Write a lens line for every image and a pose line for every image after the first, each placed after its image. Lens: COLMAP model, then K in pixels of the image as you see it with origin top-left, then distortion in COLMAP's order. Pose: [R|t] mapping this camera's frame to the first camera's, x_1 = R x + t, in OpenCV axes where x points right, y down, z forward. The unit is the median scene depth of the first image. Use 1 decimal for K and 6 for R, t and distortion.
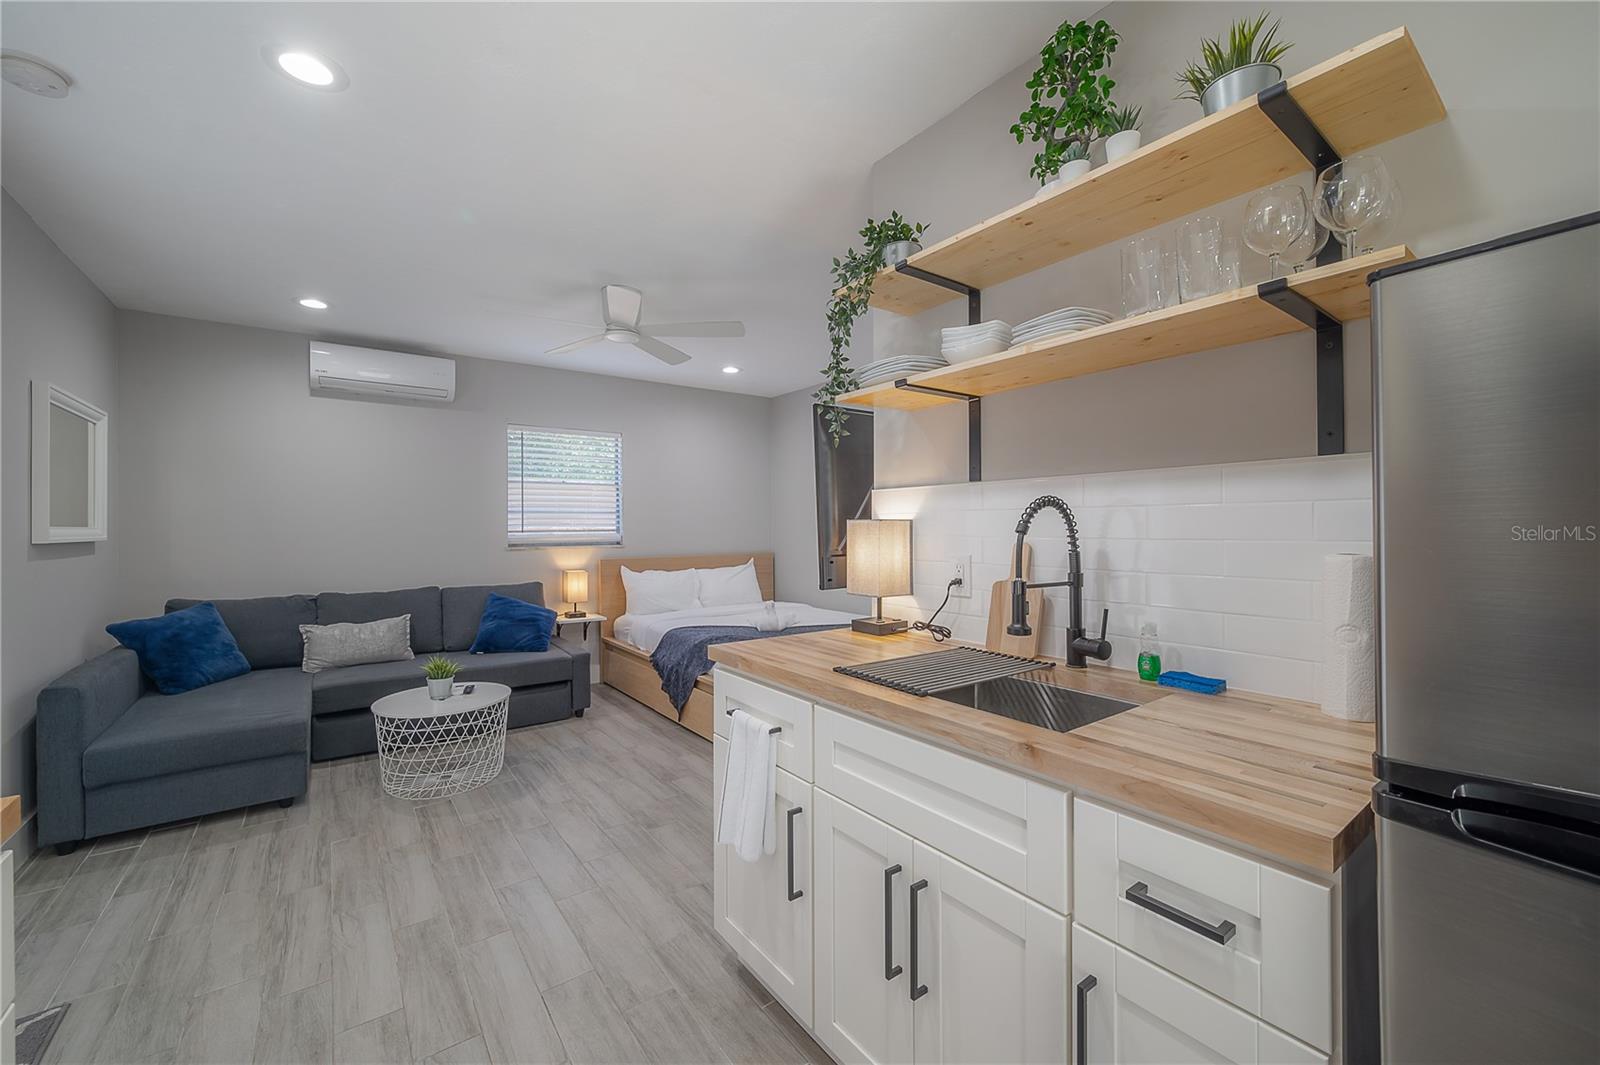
lens RADIAL K [[629.8, 0, 800.0], [0, 629.8, 532.5], [0, 0, 1]] dist [-0.002310, -0.000090]
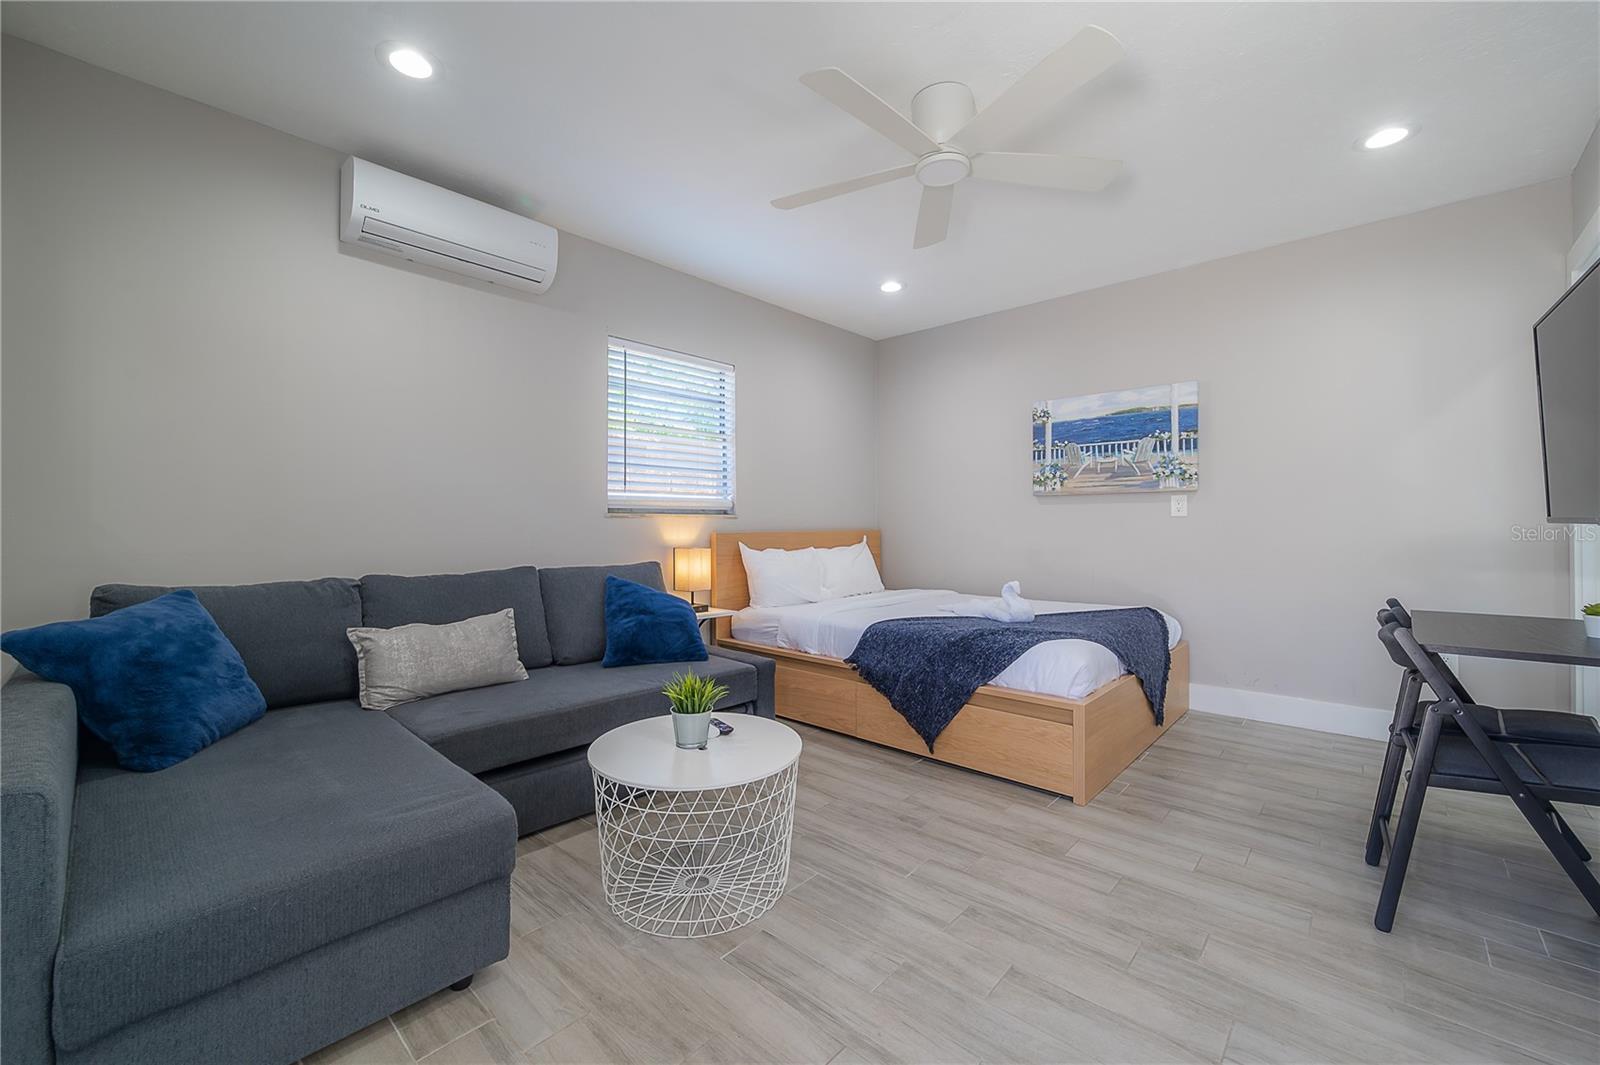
lens RADIAL K [[637.6, 0, 787.5], [0, 637.6, 527.4], [0, 0, 1]] dist [0.000583, -0.000103]
pose [[0.984114, 0.002789, 0.177515, -0.500528], [-0.001316, 0.999964, -0.008414, 0.057988], [-0.177532, 0.008047, 0.984082, 0.345812]]
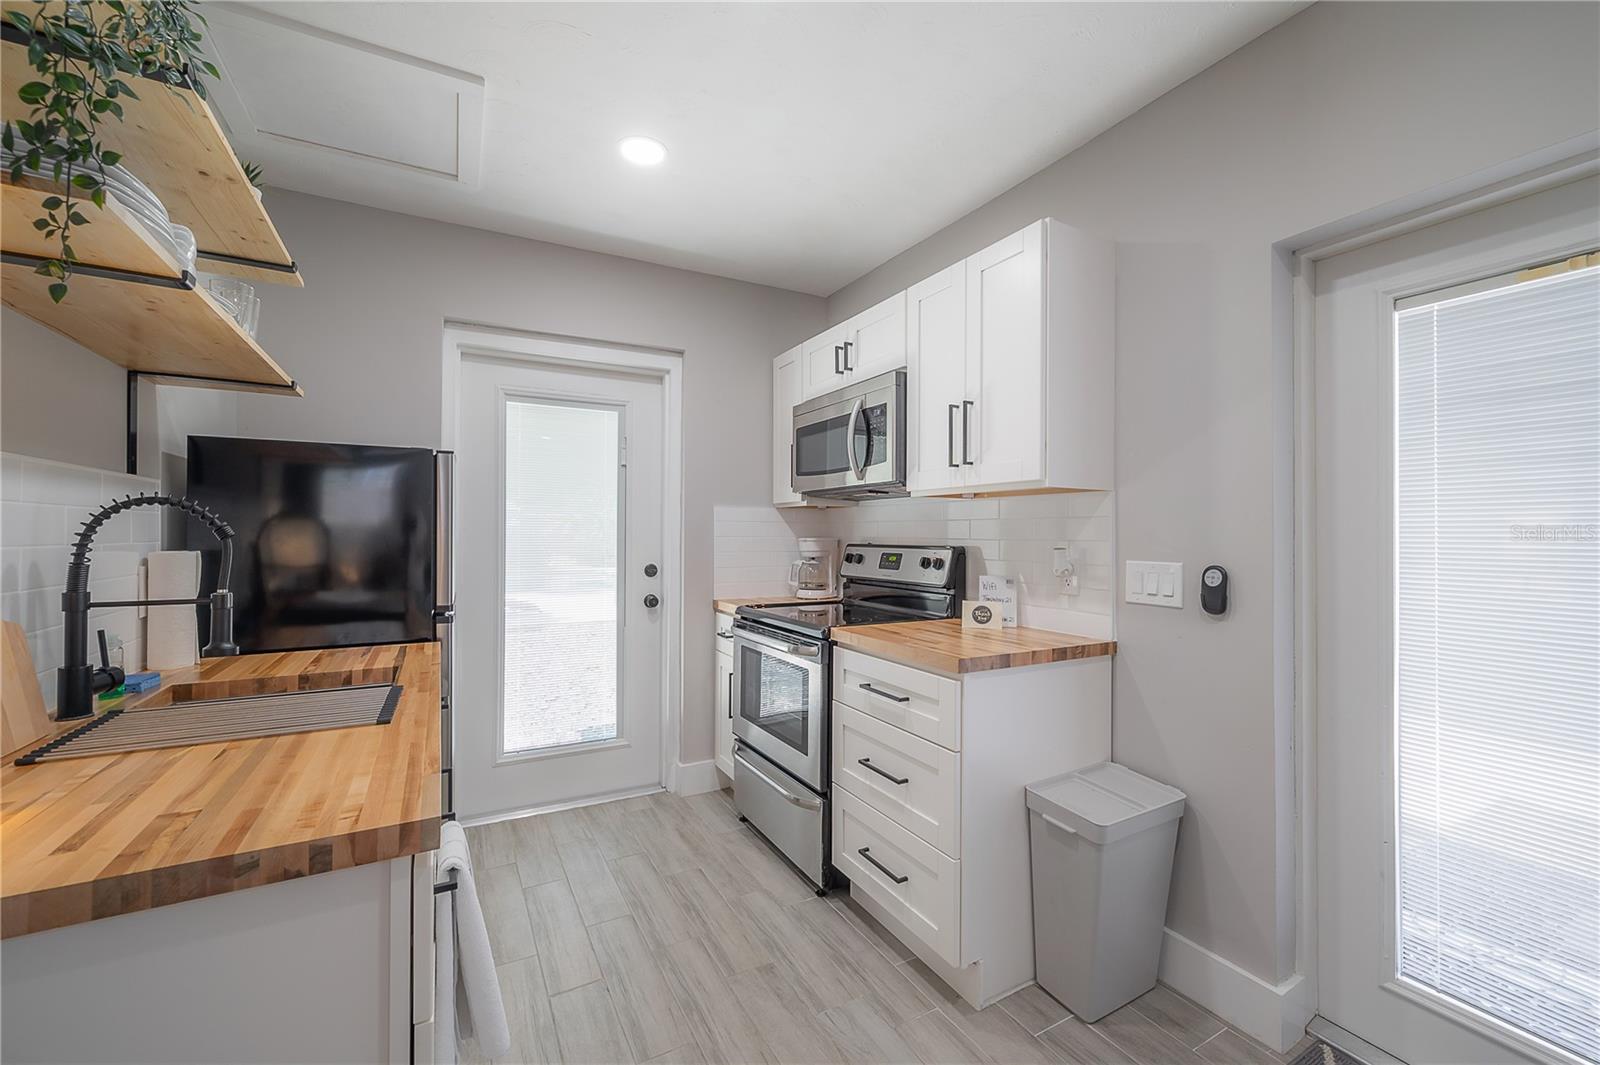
lens RADIAL K [[646.5, 0, 800.0], [0, 646.5, 532.5], [0, 0, 1]] dist [-0.000050, -0.000027]
pose [[-0.991010, 0.004068, 0.133723, -0.201687], [0.004709, 0.999979, 0.004480, -0.002001], [-0.133701, 0.005070, -0.991009, 0.664573]]
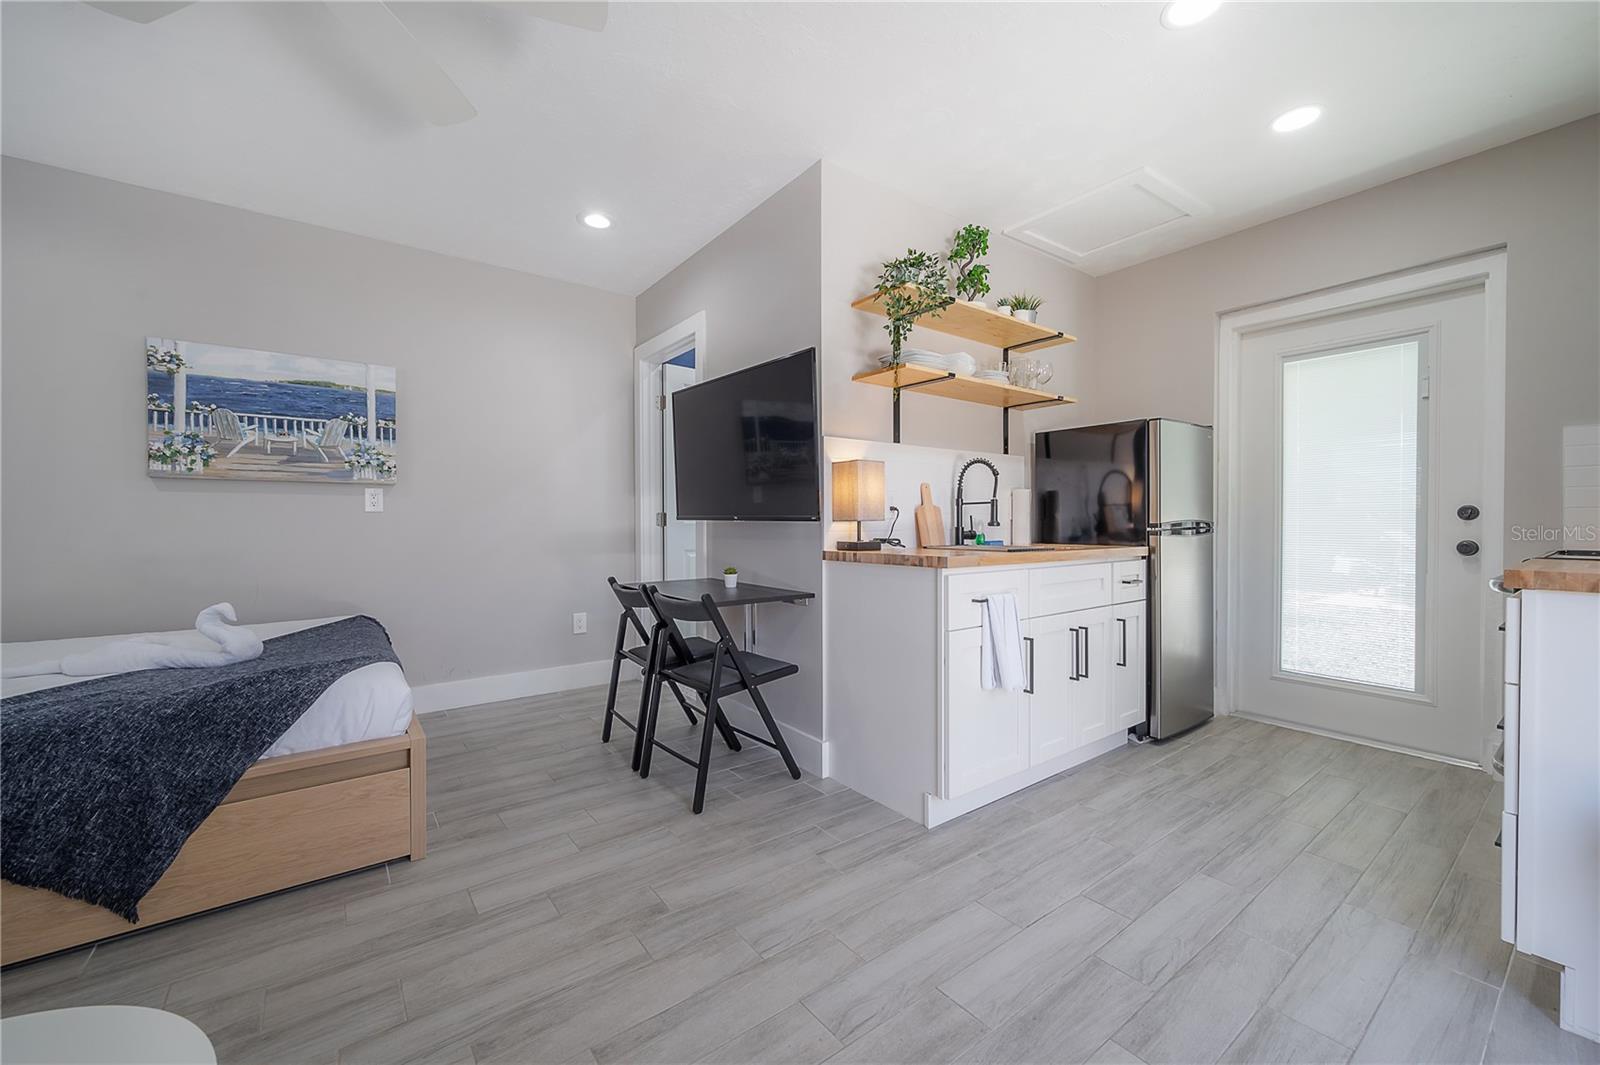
lens RADIAL K [[629.8, 0, 800.0], [0, 629.8, 532.5], [0, 0, 1]] dist [-0.002310, -0.000090]
pose [[-0.002087, -0.010621, 0.999941, -0.615593], [0.011313, 0.999879, 0.010644, 0.058482], [-0.999934, 0.011335, -0.001966, 0.608976]]
